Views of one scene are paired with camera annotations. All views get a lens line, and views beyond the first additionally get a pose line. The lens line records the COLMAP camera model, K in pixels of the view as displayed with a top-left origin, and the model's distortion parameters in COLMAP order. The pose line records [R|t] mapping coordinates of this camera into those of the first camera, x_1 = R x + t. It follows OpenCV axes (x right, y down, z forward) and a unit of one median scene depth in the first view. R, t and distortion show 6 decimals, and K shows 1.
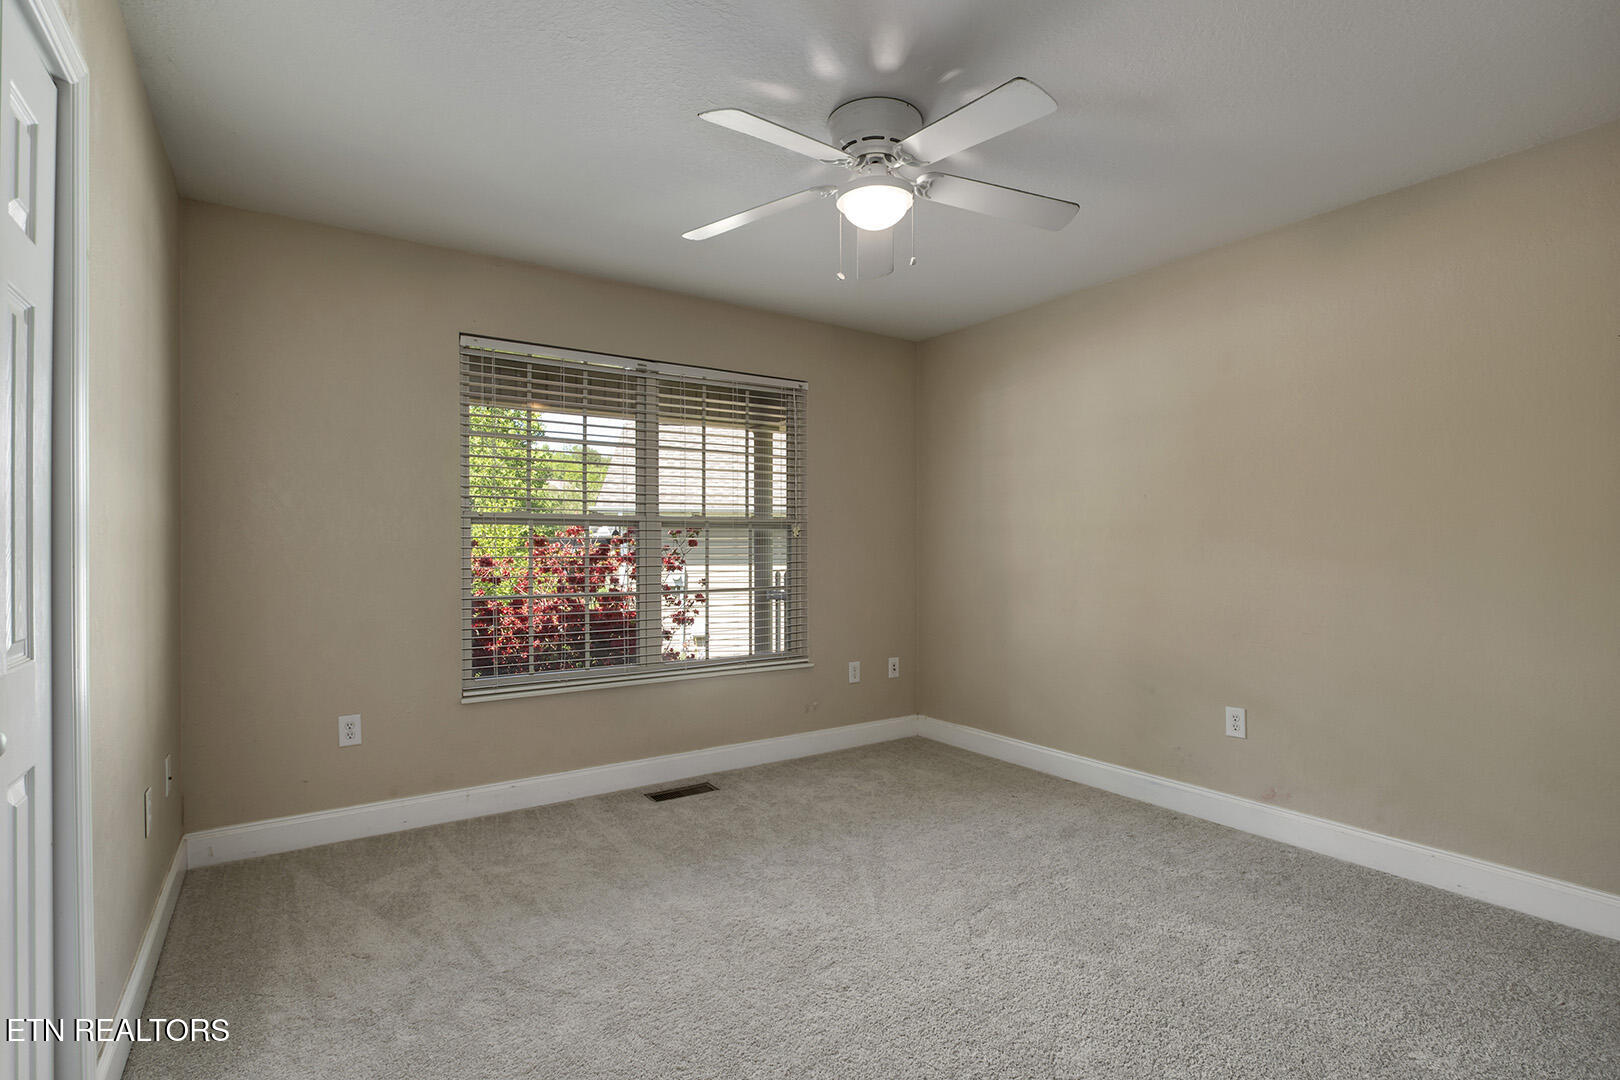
lens RADIAL K [[761.2, 0, 808.8], [0, 761.2, 534.9], [0, 0, 1]] dist [-0.025664, -0.000285]
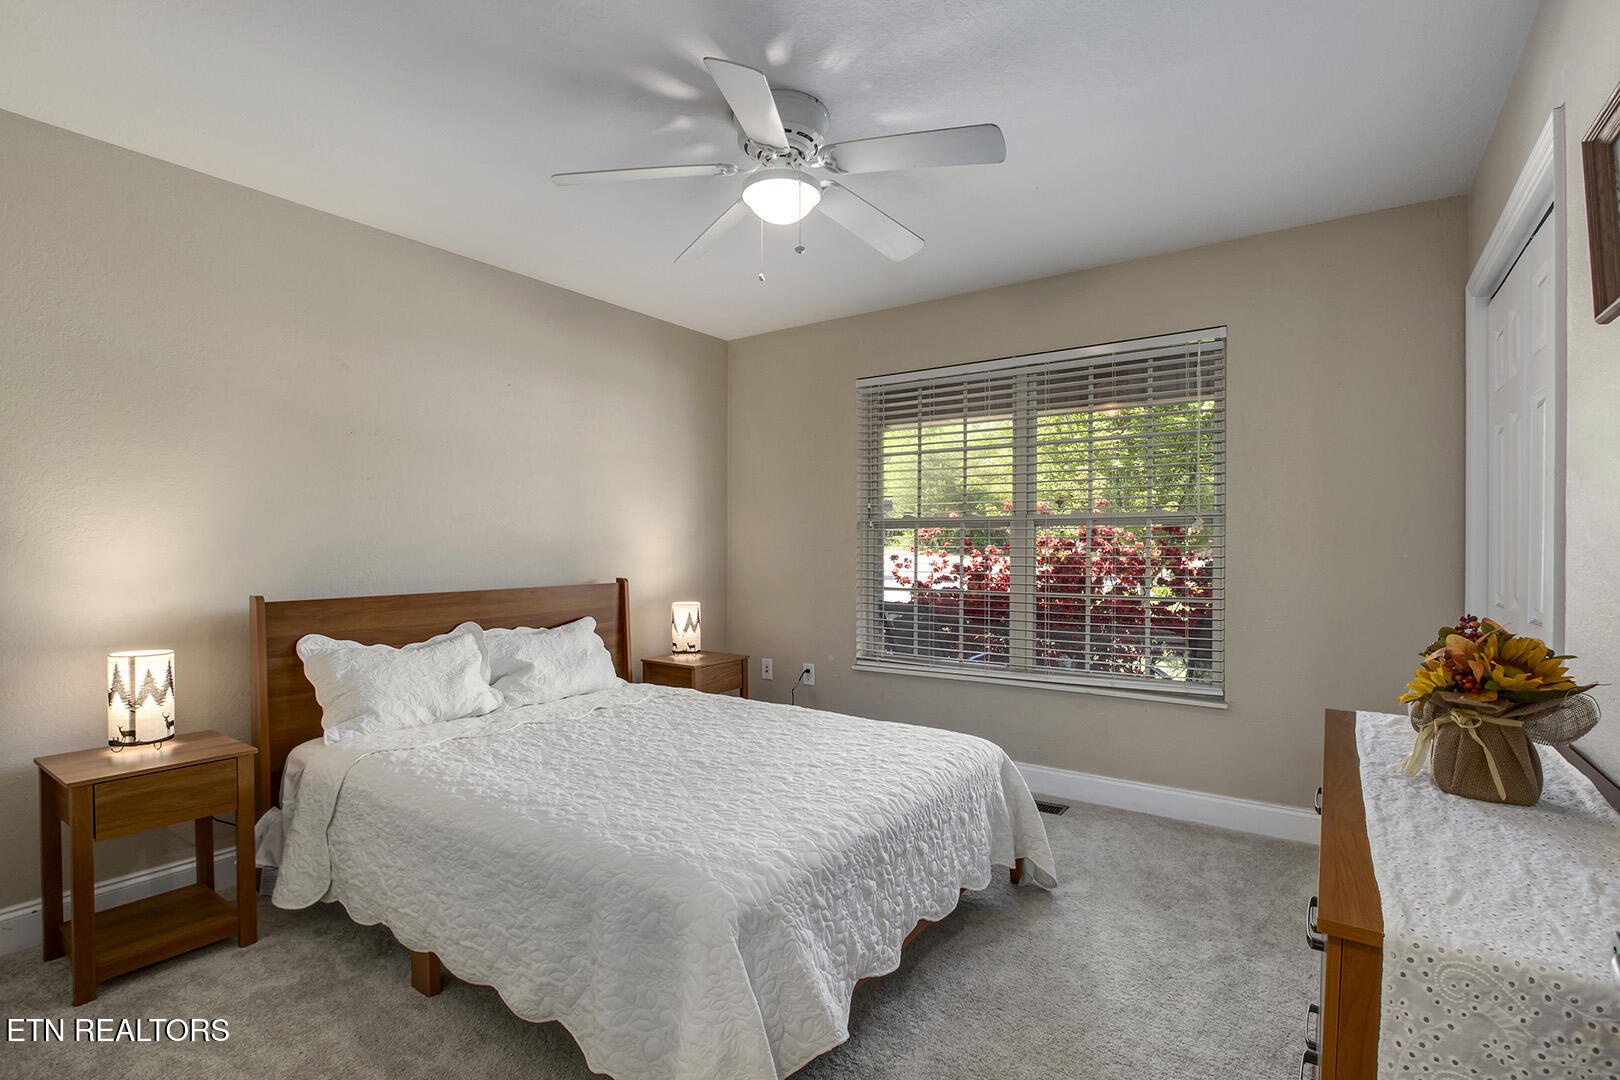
lens RADIAL K [[761.2, 0, 809.0], [0, 761.2, 548.6], [0, 0, 1]] dist [-0.025664, -0.000285]
pose [[0.361510, 0.007048, -0.932341, 0.681804], [0.008868, 0.999900, 0.010997, 0.005180], [0.932326, -0.012243, 0.361412, 0.447069]]
